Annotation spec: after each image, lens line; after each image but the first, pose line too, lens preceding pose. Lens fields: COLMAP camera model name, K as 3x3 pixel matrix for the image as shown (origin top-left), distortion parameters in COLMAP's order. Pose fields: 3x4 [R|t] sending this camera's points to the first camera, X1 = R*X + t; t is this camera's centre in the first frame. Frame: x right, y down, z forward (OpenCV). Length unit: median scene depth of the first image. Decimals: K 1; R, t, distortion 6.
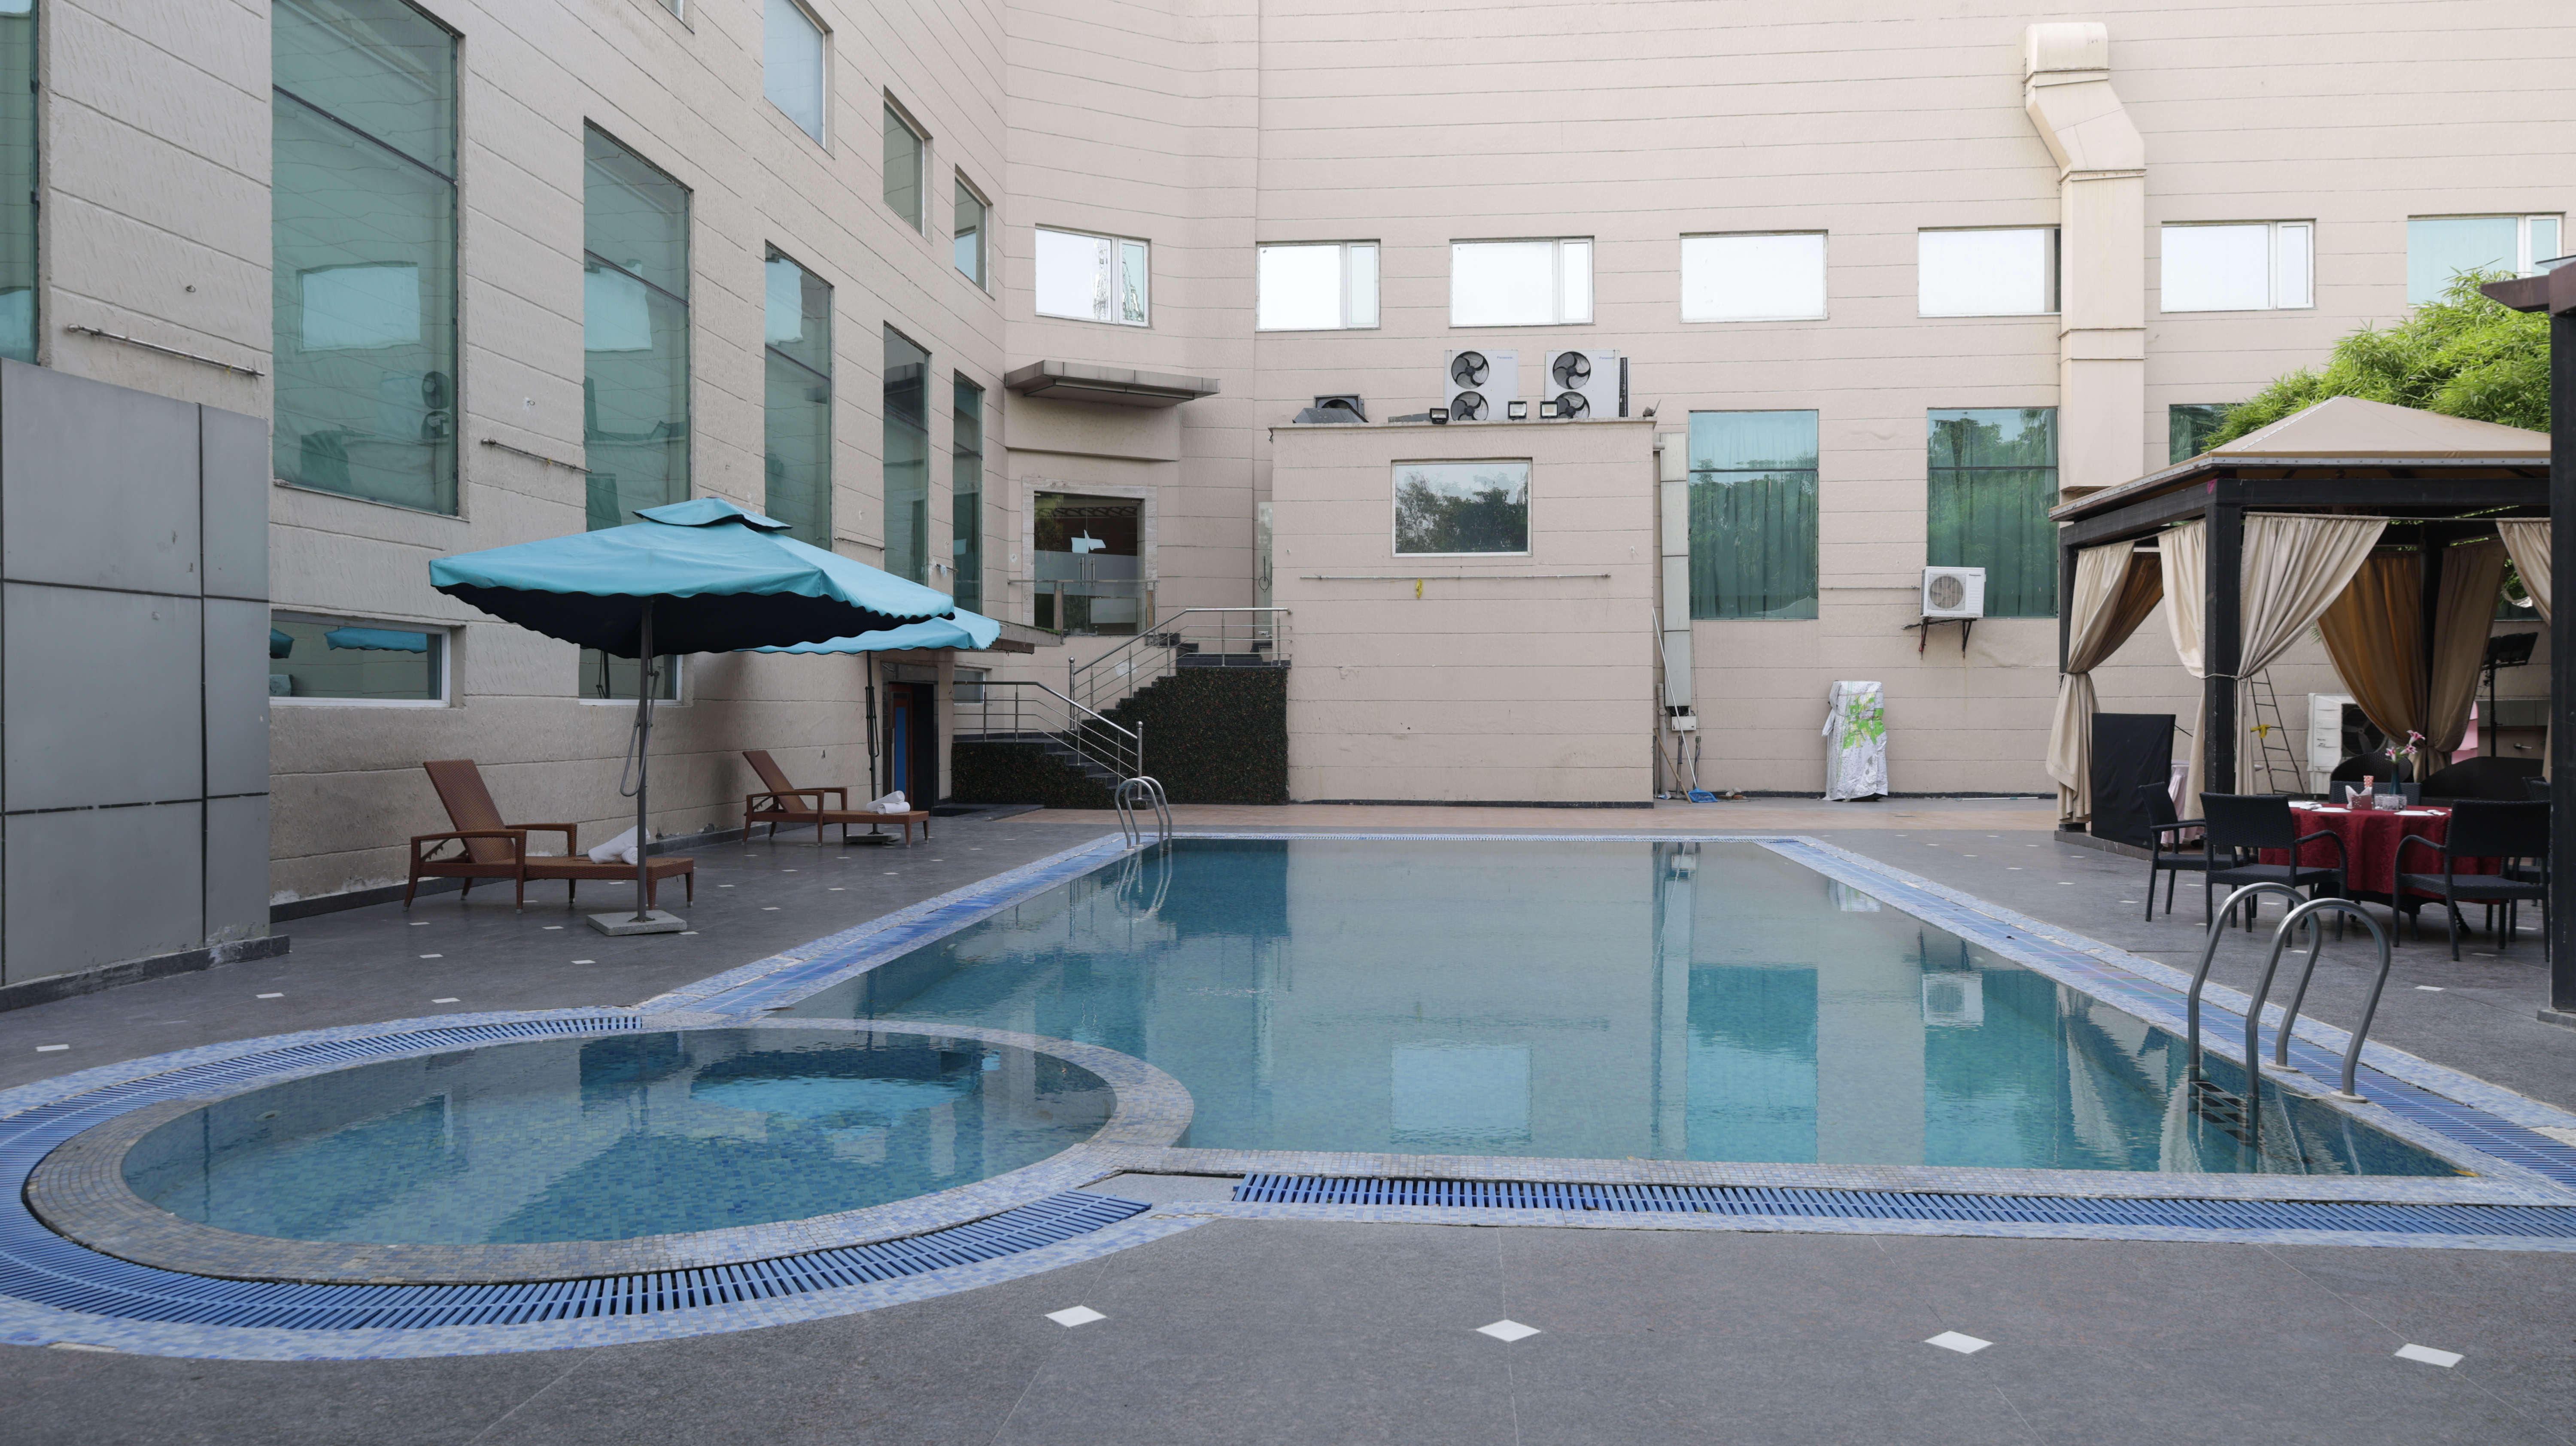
lens RADIAL K [[1756.4, 0, 1288.0], [0, 1756.4, 723.0], [0, 0, 1]] dist [-0.016429, 0.004580]
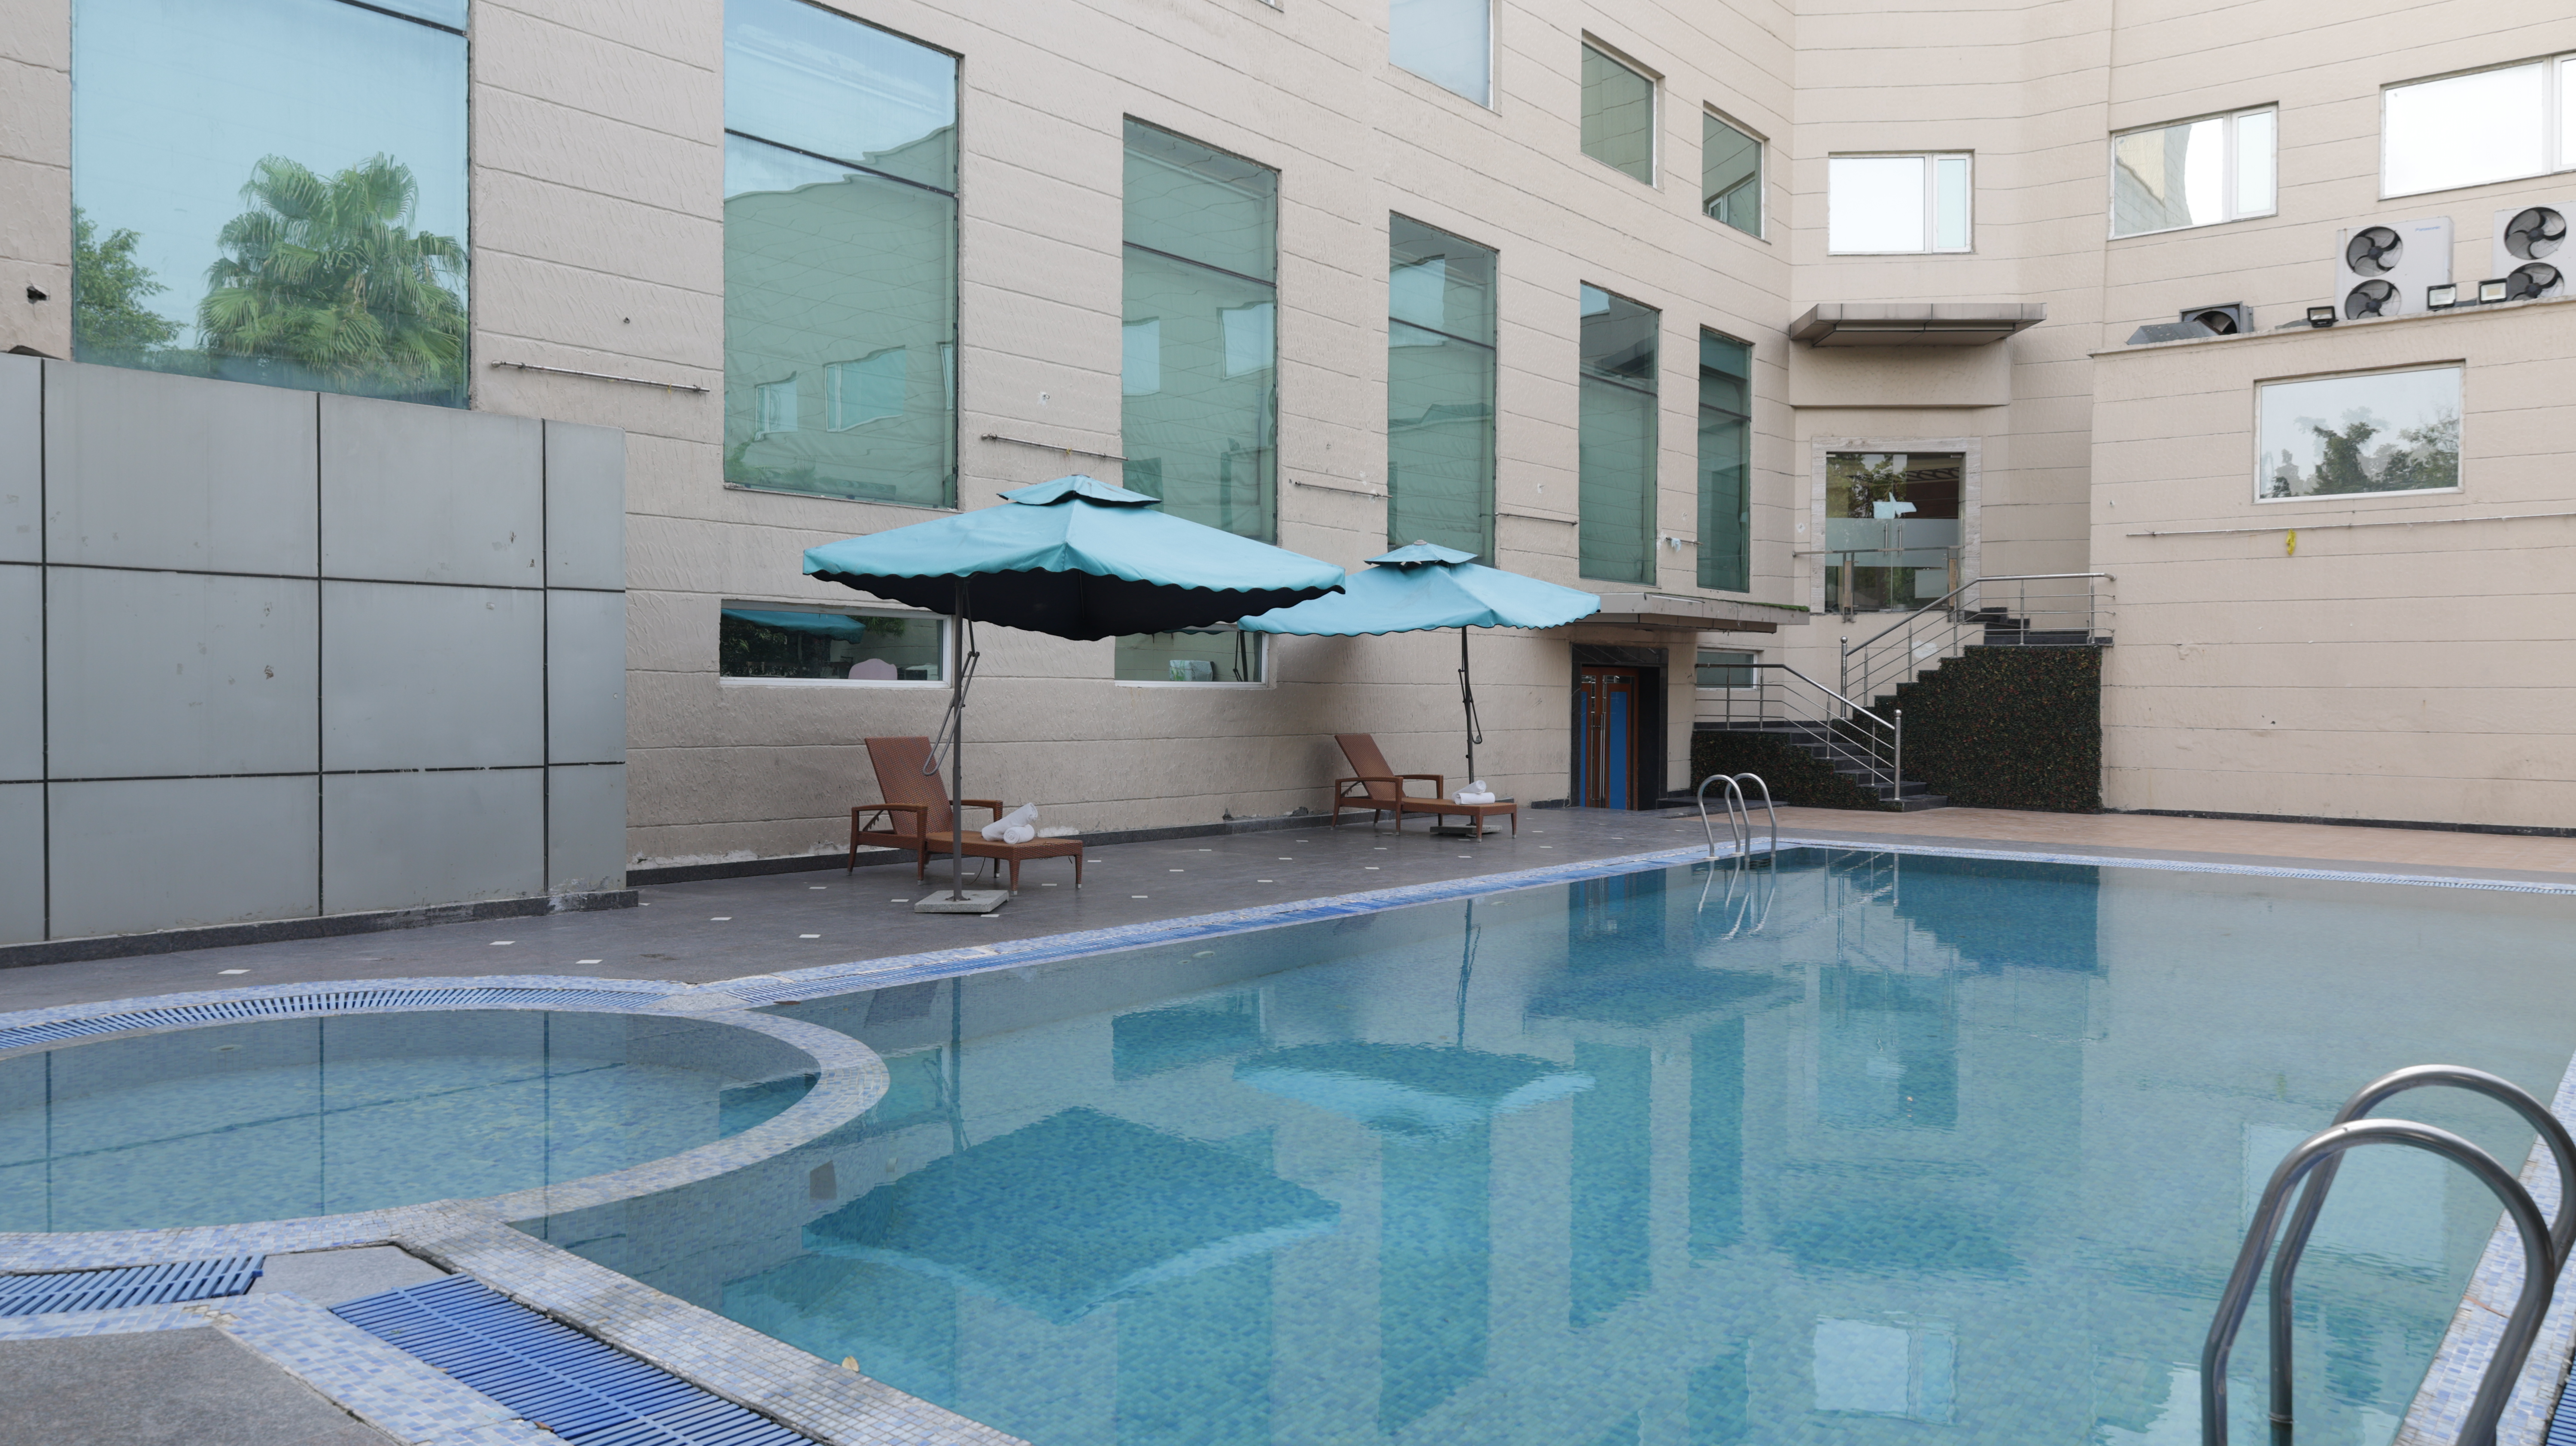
lens RADIAL K [[1756.4, 0, 1288.0], [0, 1756.4, 723.0], [0, 0, 1]] dist [-0.016429, 0.004580]
pose [[0.826112, 0.014761, -0.563312, 0.155078], [-0.010381, 0.999886, 0.010977, -0.000767], [0.563410, -0.003220, 0.826171, 0.120348]]
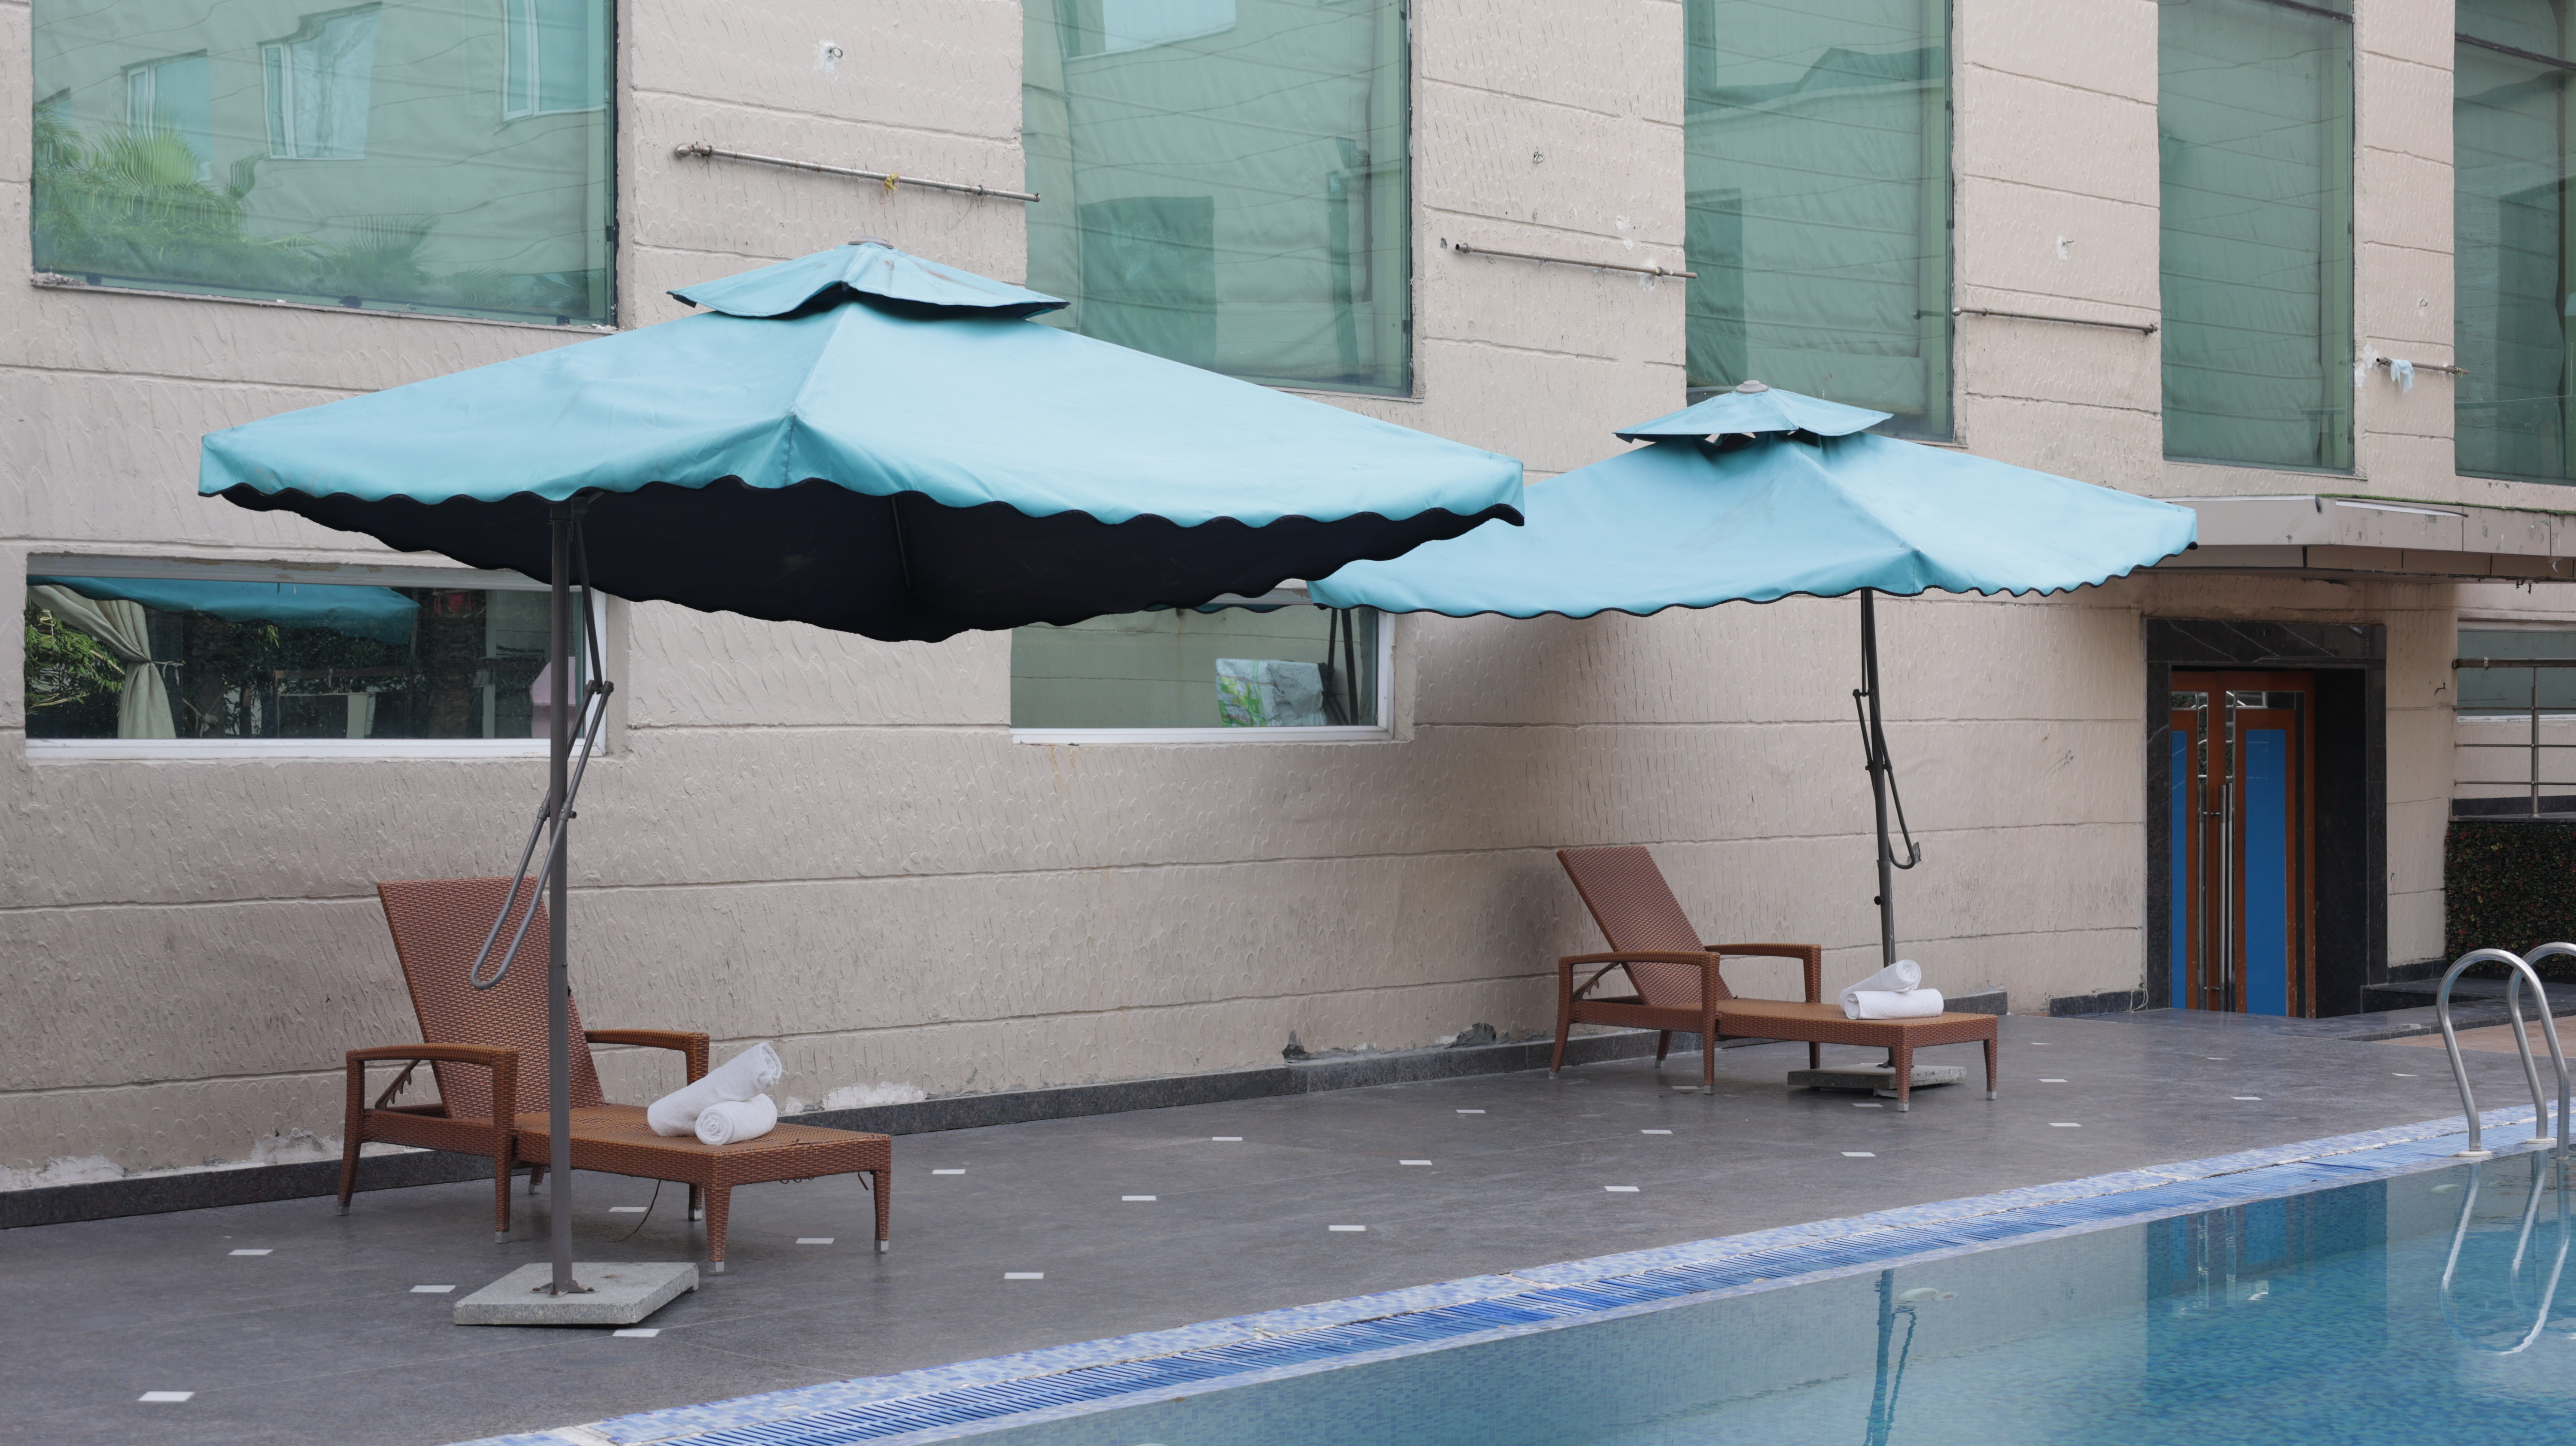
lens RADIAL K [[3943.6, 0, 1288.0], [0, 3943.6, 723.0], [0, 0, 1]] dist [-0.013863, -0.025355]
pose [[0.784620, 0.000269, -0.619977, 0.146591], [-0.001744, 0.999997, -0.001773, -0.008201], [0.619975, 0.002472, 0.784618, 0.167844]]
